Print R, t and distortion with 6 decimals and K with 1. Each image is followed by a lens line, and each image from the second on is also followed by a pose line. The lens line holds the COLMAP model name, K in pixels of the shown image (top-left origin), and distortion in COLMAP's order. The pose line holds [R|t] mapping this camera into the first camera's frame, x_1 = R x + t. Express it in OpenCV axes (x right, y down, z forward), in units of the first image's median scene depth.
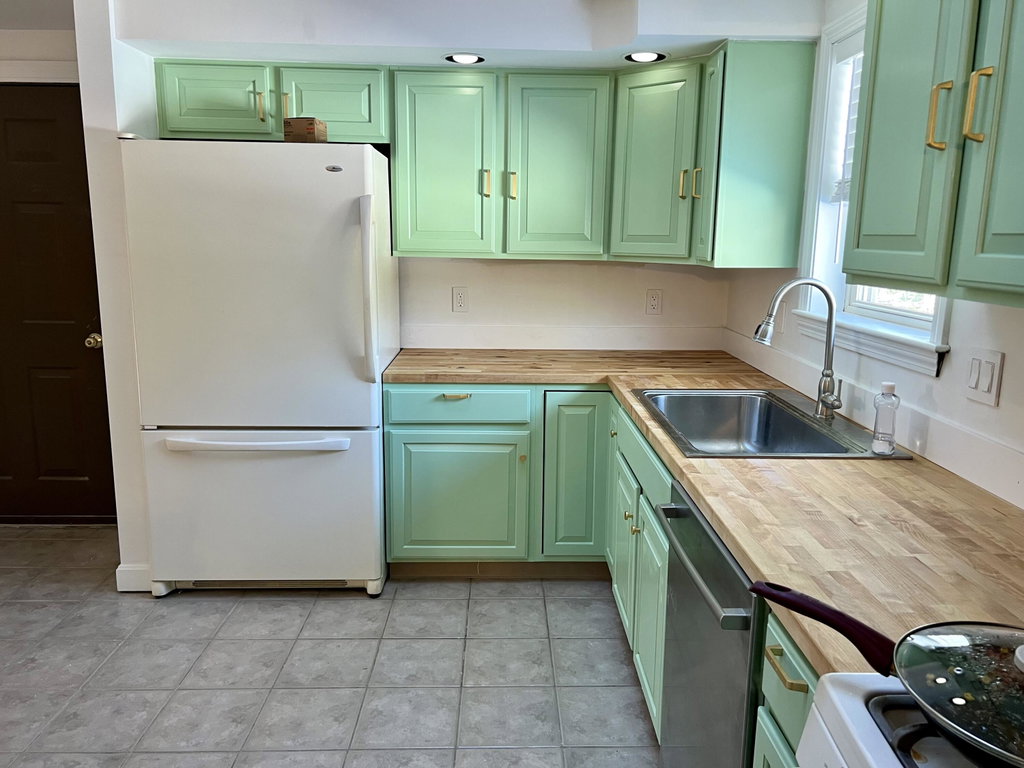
lens RADIAL K [[774.2, 0, 516.0], [0, 774.2, 380.2], [0, 0, 1]] dist [0.081482, -0.088377]
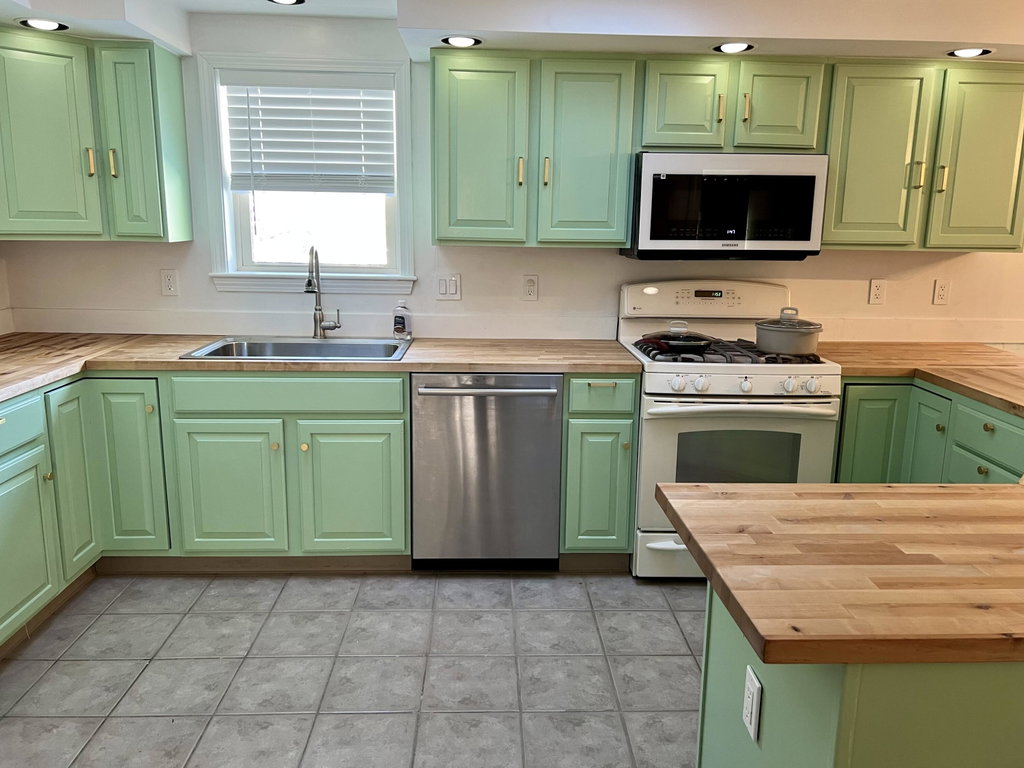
lens RADIAL K [[774.2, 0, 514.8], [0, 774.2, 381.3], [0, 0, 1]] dist [0.081482, -0.088377]
pose [[-0.010417, -0.220258, 0.975386, -0.945398], [0.172520, 0.960416, 0.218720, -0.117057], [-0.984951, 0.170552, 0.027995, 0.524350]]
